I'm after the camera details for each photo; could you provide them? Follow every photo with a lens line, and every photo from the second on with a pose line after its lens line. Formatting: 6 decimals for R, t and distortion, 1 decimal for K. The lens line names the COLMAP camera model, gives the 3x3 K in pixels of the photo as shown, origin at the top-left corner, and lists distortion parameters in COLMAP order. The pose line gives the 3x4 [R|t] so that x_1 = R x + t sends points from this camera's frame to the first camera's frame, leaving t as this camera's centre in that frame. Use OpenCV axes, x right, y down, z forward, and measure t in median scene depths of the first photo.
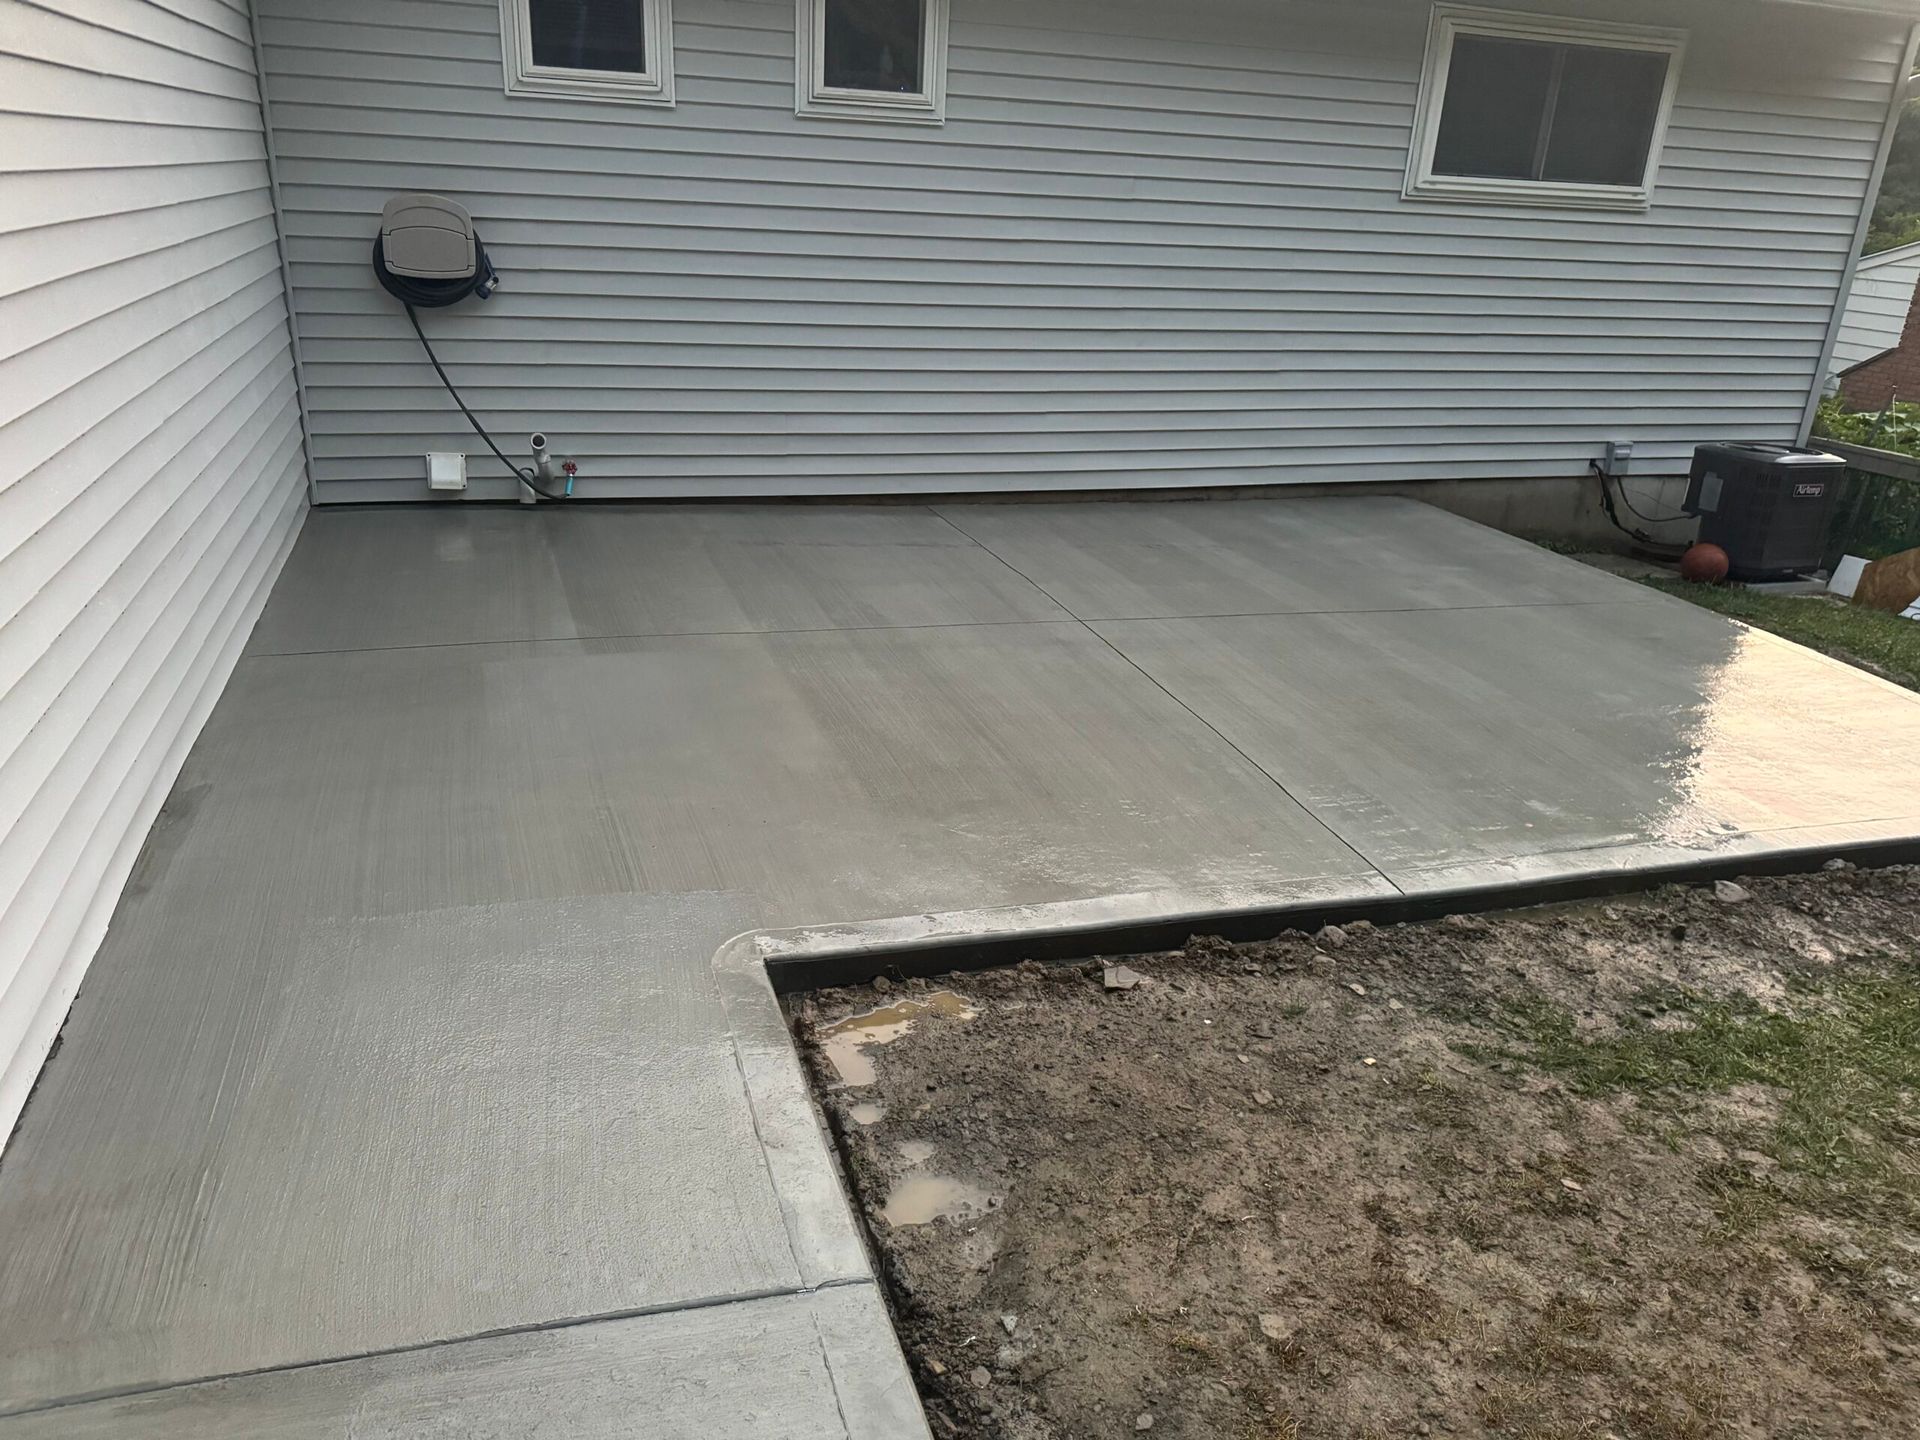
lens RADIAL K [[1366.9, 0, 958.7], [0, 1366.9, 702.7], [0, 0, 1]] dist [0.027102, -0.025107]
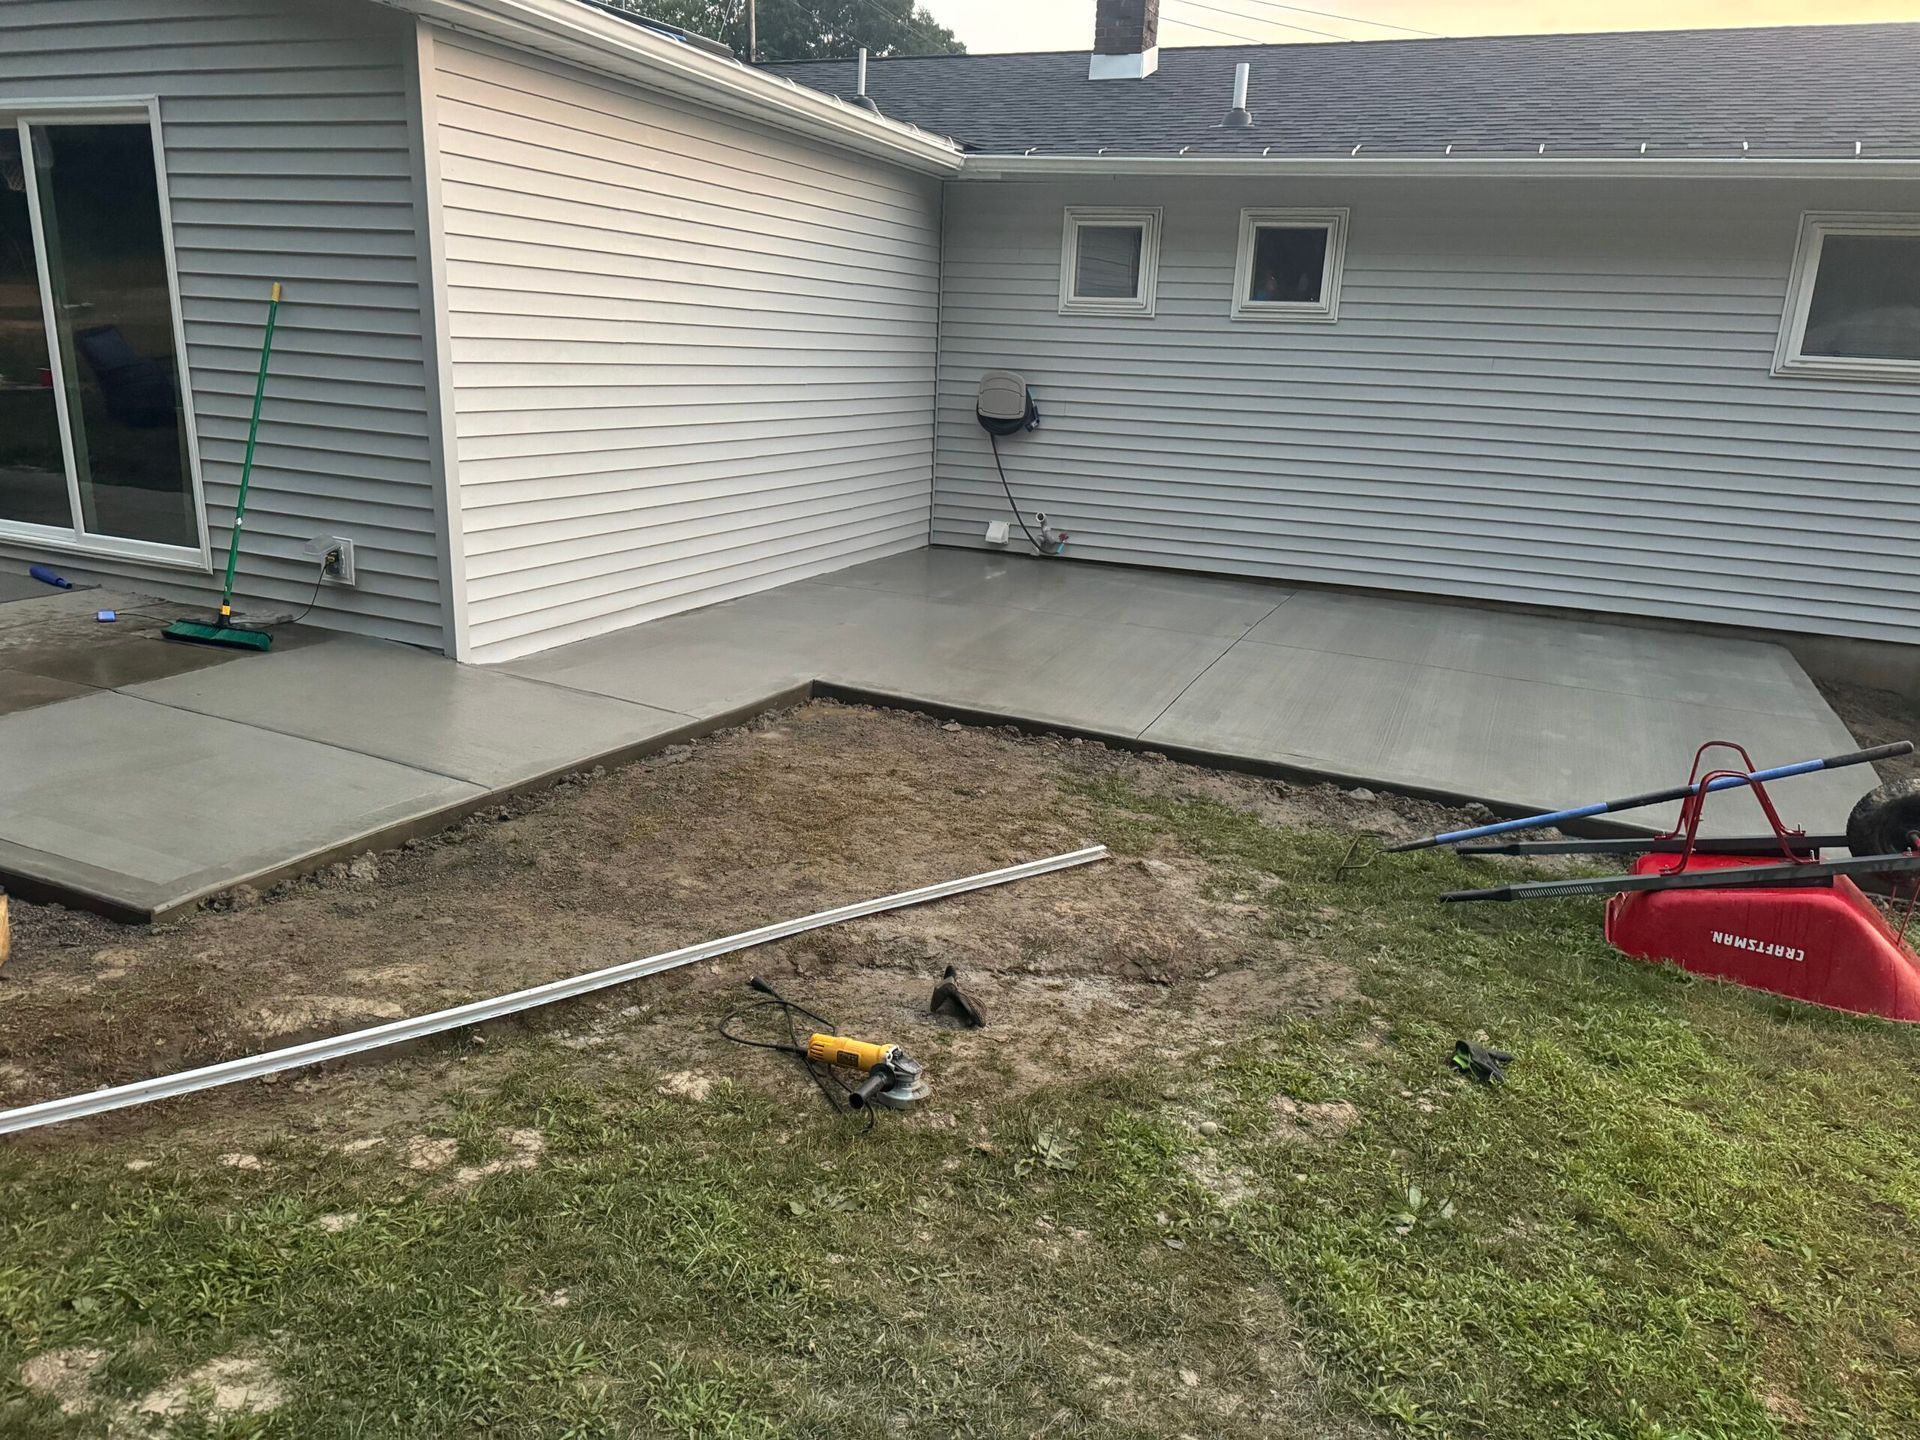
lens RADIAL K [[1366.9, 0, 952.6], [0, 1366.9, 730.3], [0, 0, 1]] dist [0.027102, -0.025107]
pose [[0.758450, 0.163658, -0.630849, 0.673184], [-0.235958, 0.971245, -0.031720, 0.129526], [0.607518, 0.172912, 0.775257, -0.274842]]
